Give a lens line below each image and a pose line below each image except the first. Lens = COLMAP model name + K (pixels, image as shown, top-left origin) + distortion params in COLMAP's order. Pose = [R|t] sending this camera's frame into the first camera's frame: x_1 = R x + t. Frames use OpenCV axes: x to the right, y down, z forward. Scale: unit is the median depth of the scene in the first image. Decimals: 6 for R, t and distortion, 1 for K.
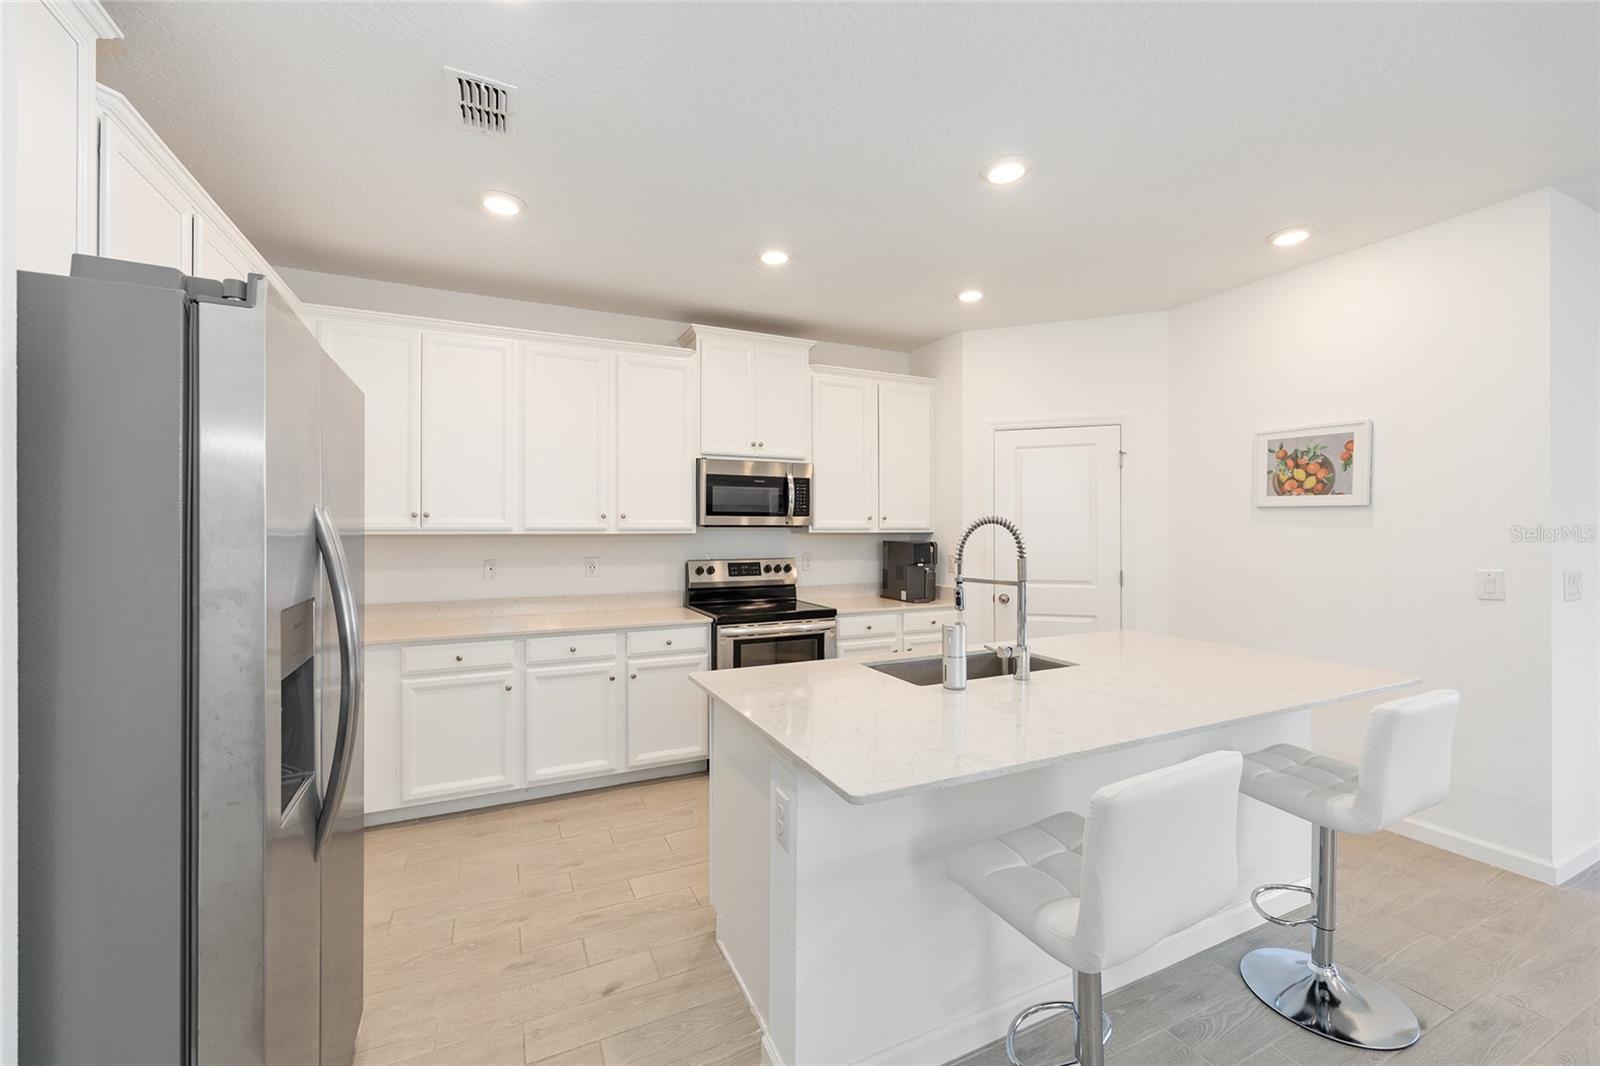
lens RADIAL K [[643.5, 0, 802.9], [0, 643.5, 525.3], [0, 0, 1]] dist [-0.004255, 0.002381]
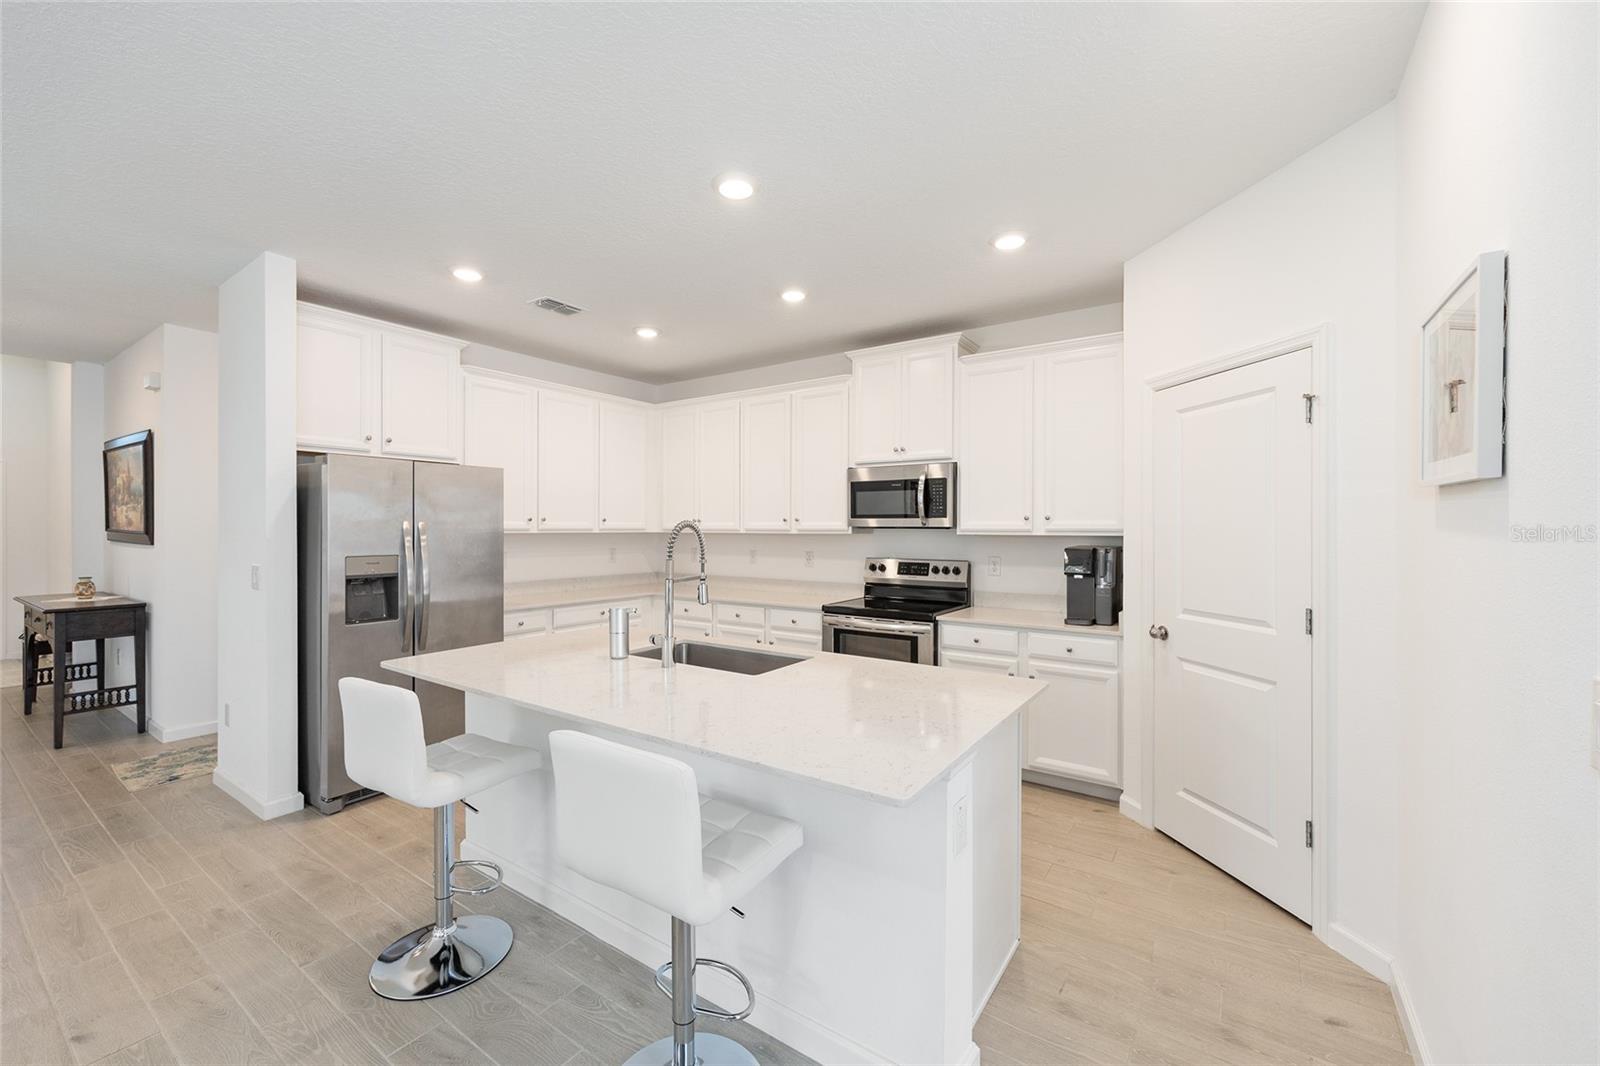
lens RADIAL K [[643.5, 0, 804.8], [0, 643.5, 525.4], [0, 0, 1]] dist [-0.004255, 0.002381]
pose [[0.499762, -0.002147, -0.866160, 0.784584], [0.002518, 0.999996, -0.001026, -0.001714], [0.866159, -0.001668, 0.499766, 0.355627]]
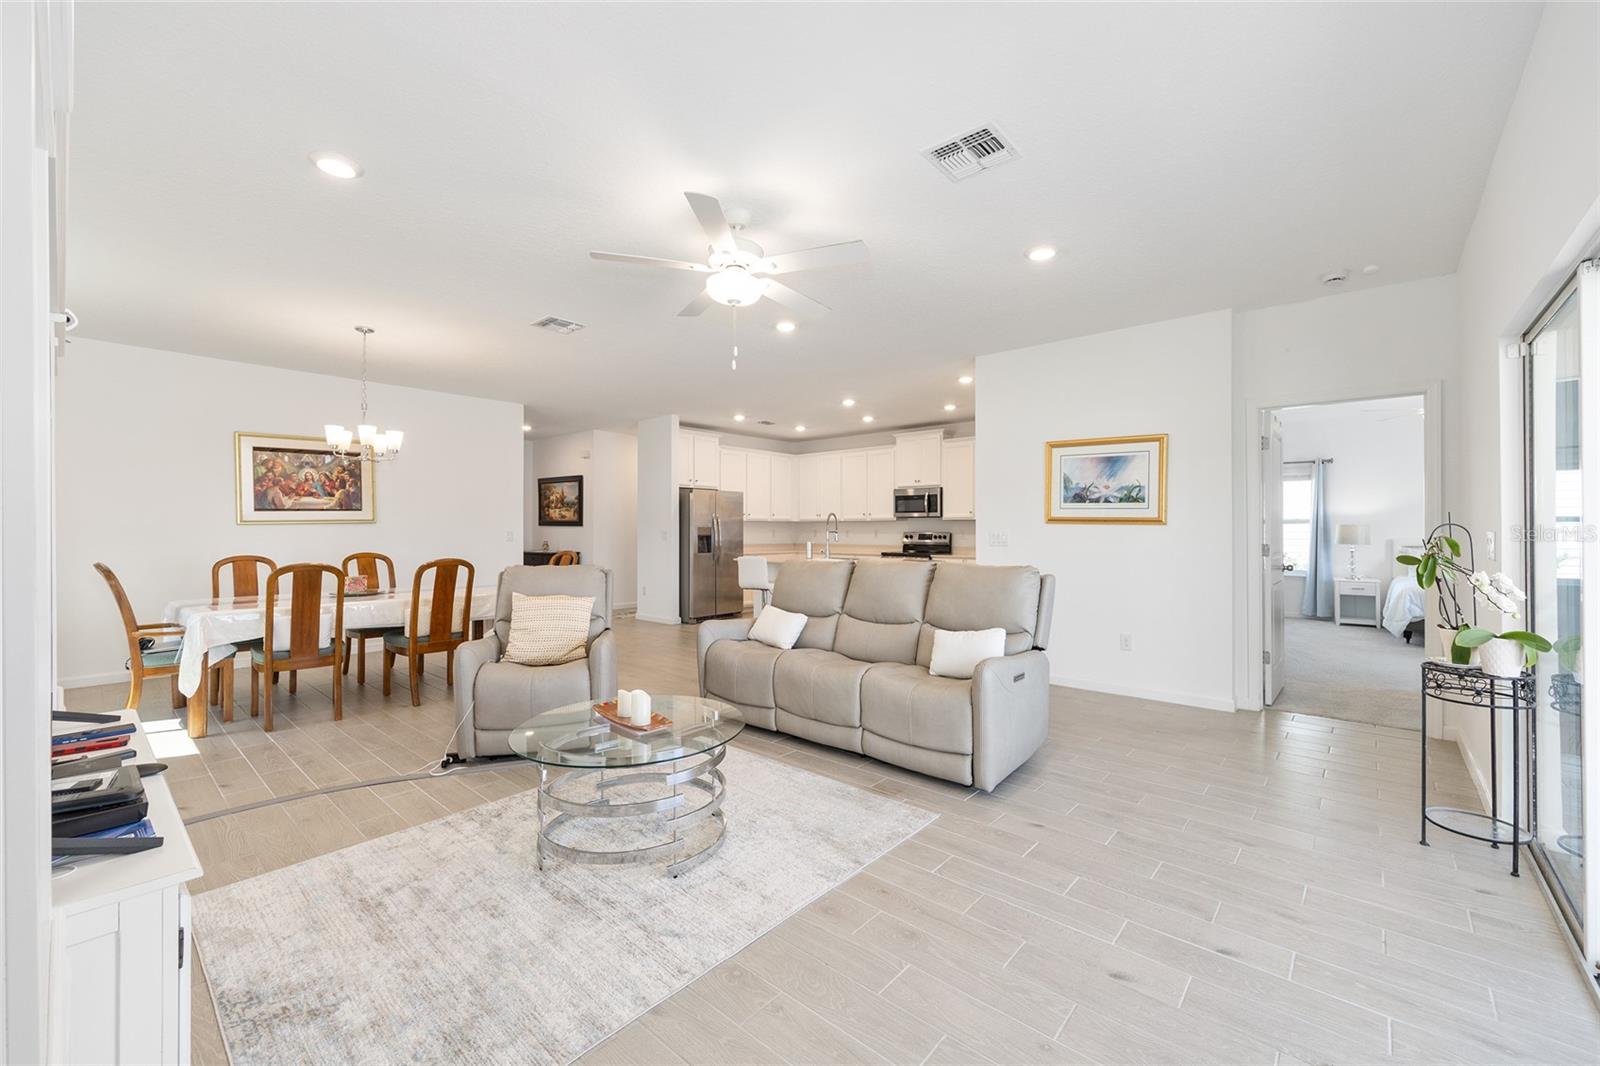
lens RADIAL K [[643.5, 0, 805.3], [0, 643.5, 525.6], [0, 0, 1]] dist [-0.004255, 0.002381]
pose [[0.398380, -0.003199, -0.917215, 1.912444], [0.003732, 0.999991, -0.001867, 0.034865], [0.917213, -0.002679, 0.398389, -0.274623]]
